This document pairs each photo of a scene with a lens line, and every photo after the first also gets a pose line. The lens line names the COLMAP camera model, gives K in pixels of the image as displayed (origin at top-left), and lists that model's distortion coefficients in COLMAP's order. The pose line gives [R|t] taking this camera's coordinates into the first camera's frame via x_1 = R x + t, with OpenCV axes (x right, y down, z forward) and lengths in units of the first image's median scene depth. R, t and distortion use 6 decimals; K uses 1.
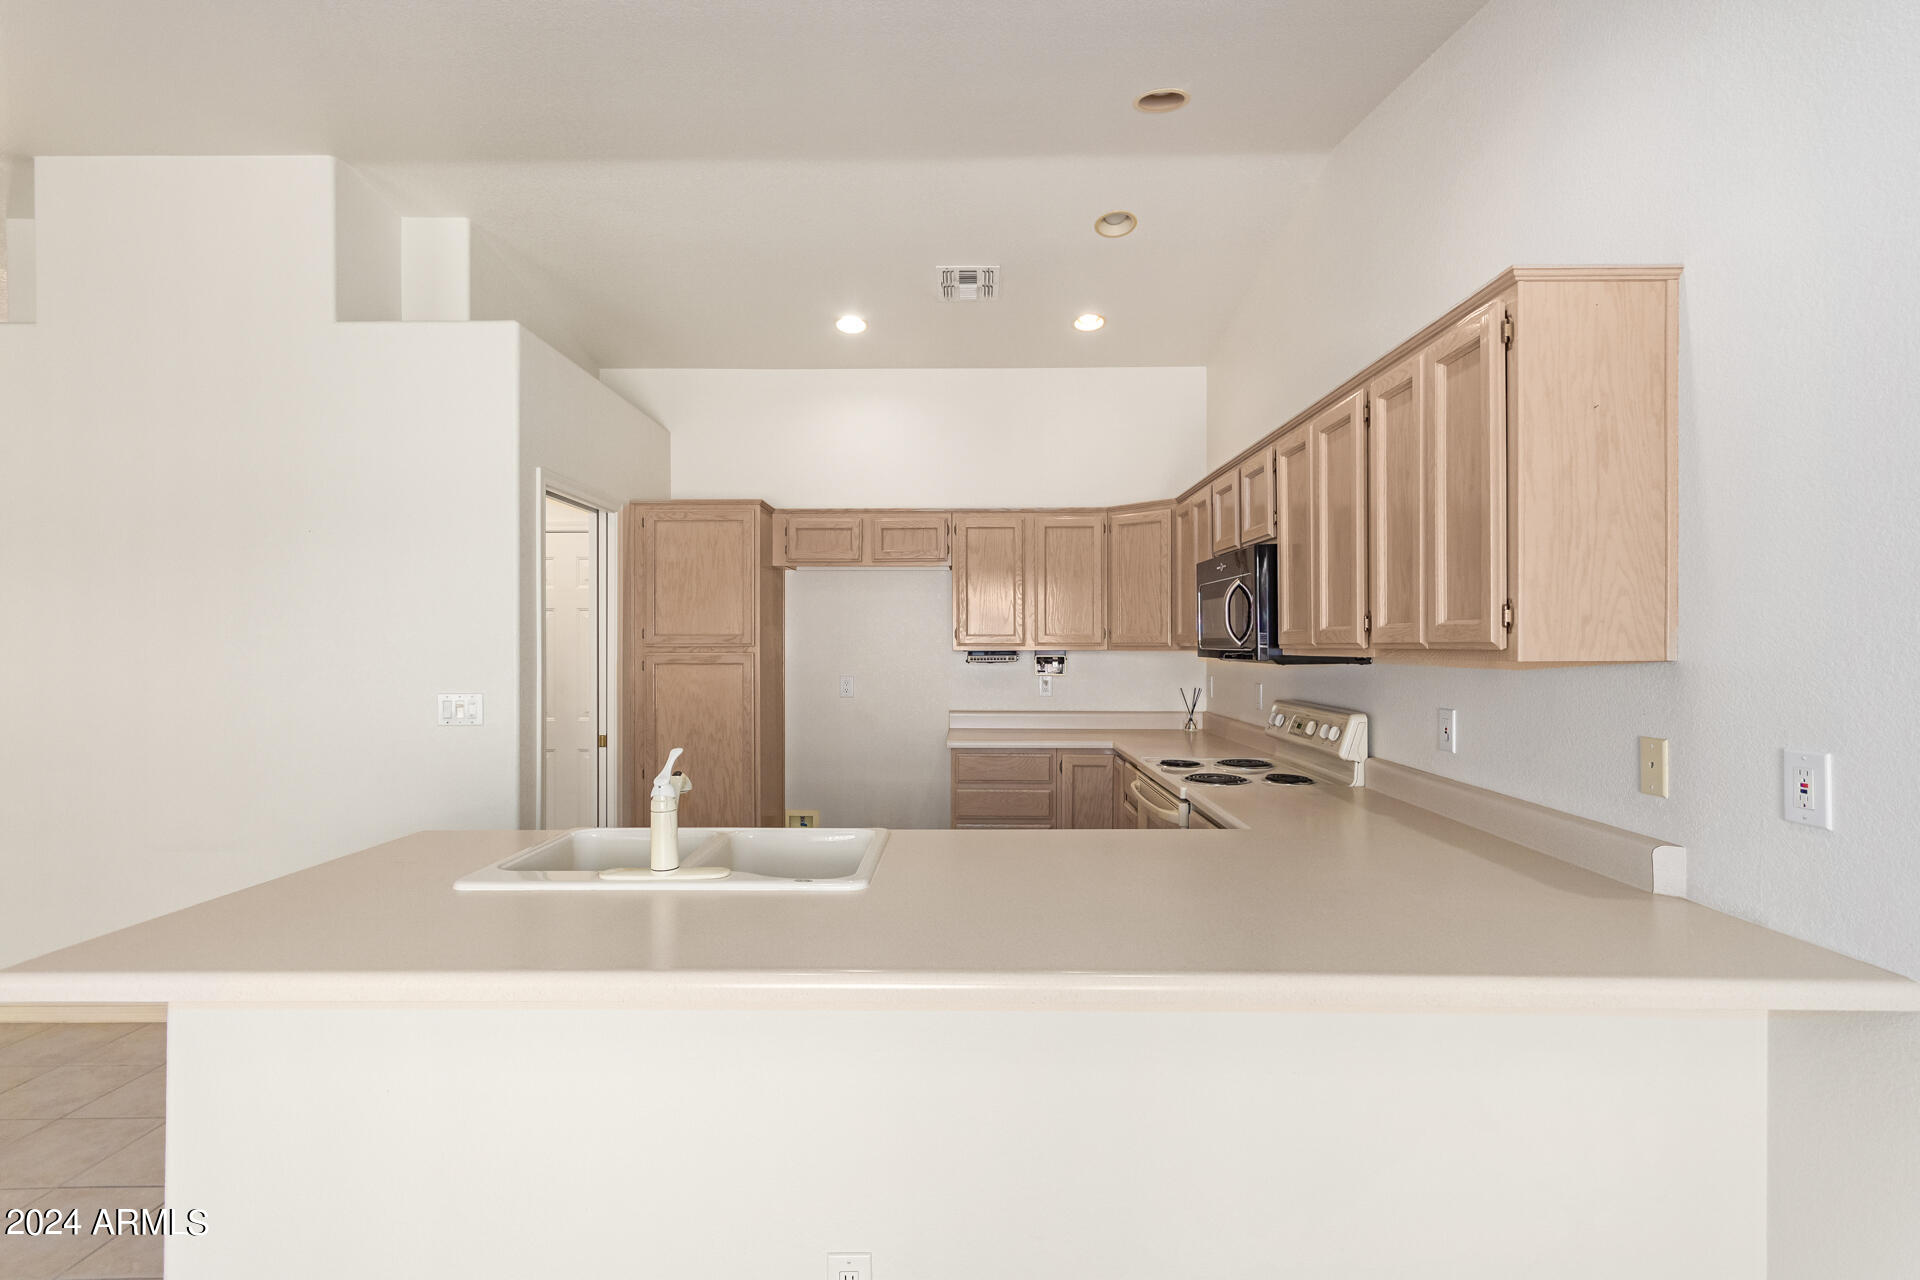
lens RADIAL K [[886.9, 0, 958.3], [0, 886.9, 634.3], [0, 0, 1]] dist [0.012967, 0.000117]
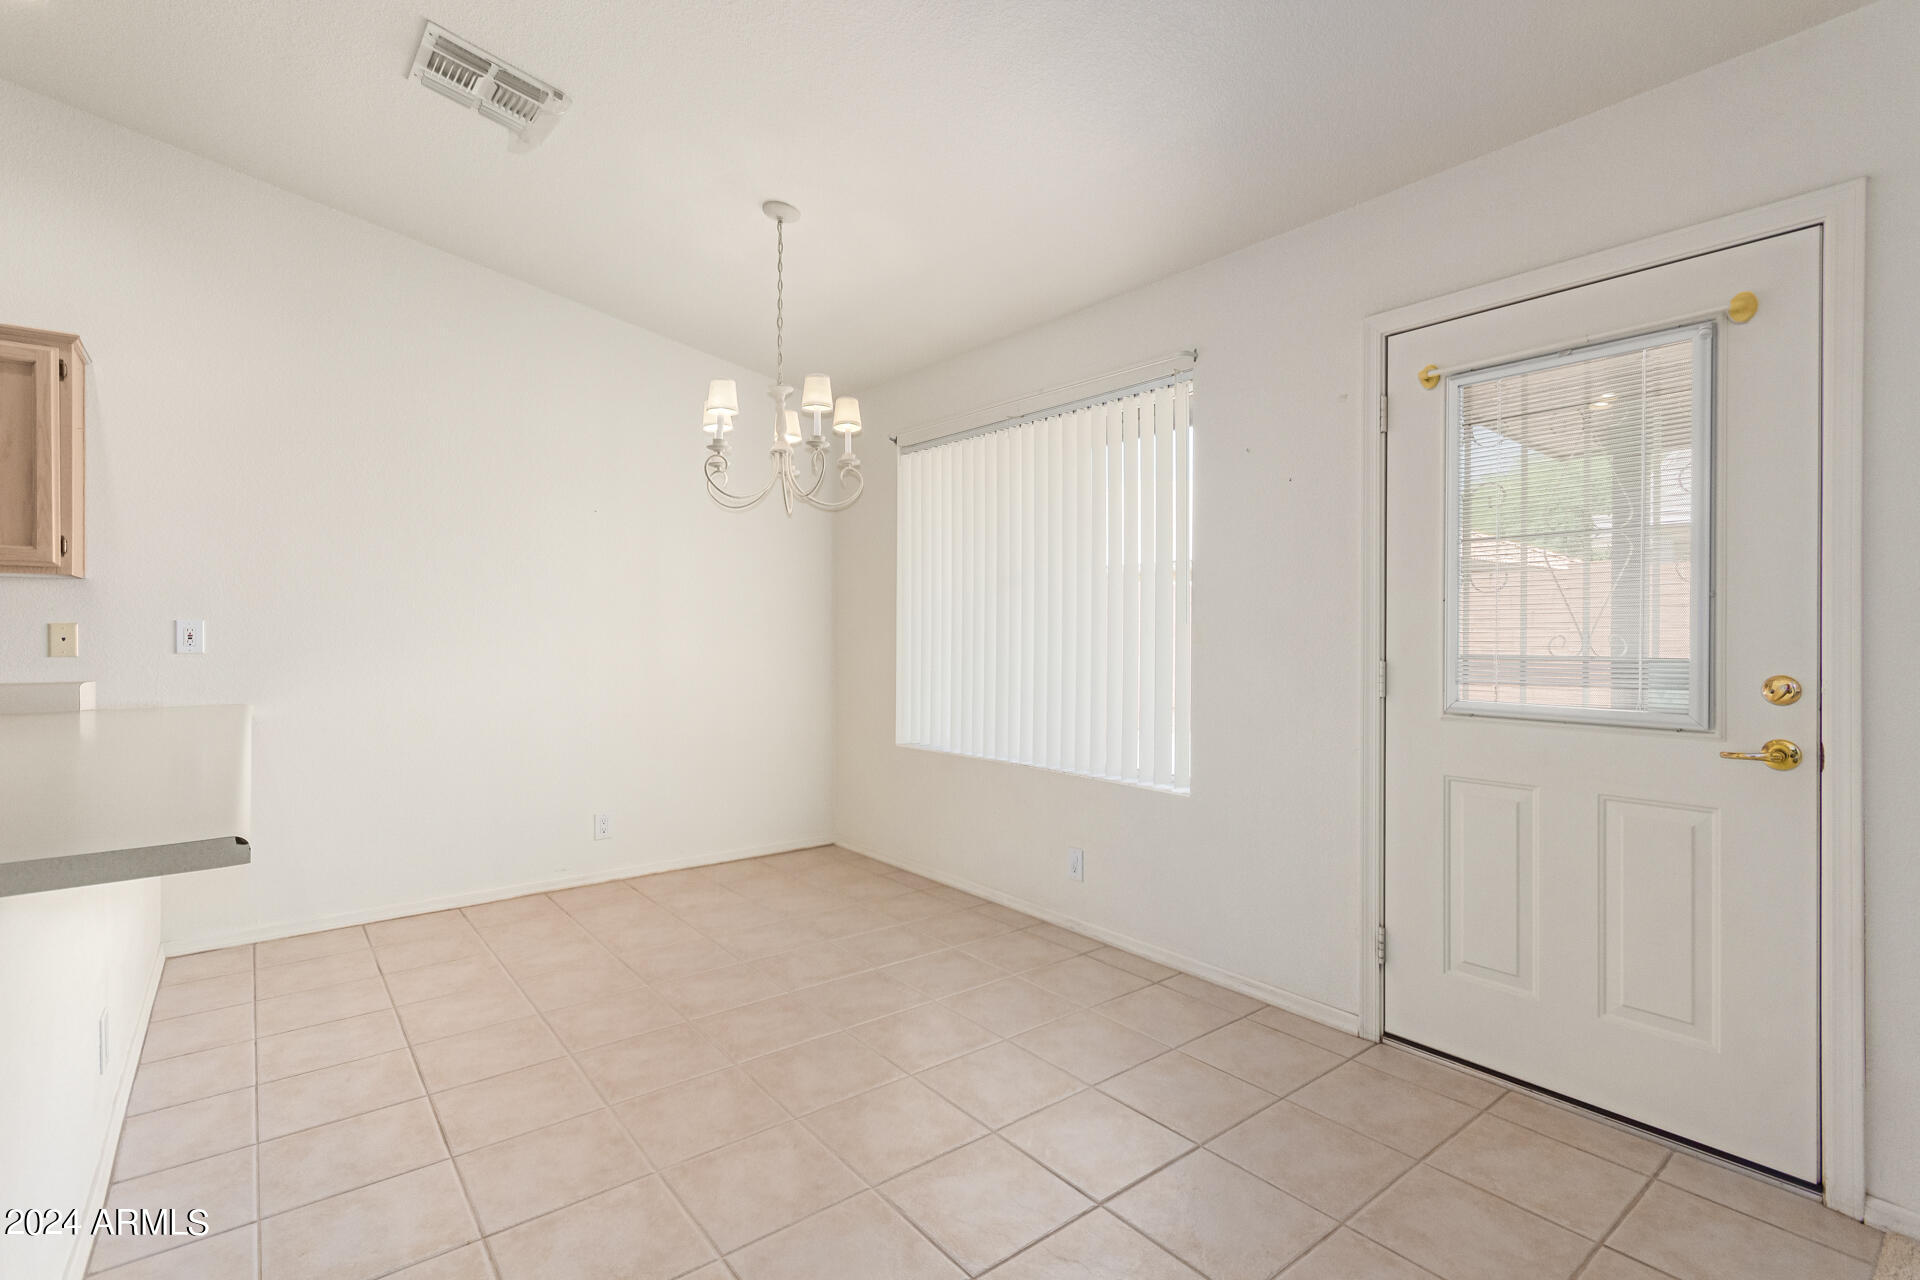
lens RADIAL K [[886.9, 0, 957.2], [0, 886.9, 636.3], [0, 0, 1]] dist [0.012967, 0.000117]
pose [[-0.633204, -0.003087, 0.773979, -1.662827], [-0.011462, 0.999920, -0.005389, 0.131655], [-0.773900, -0.012284, -0.633189, 0.776177]]
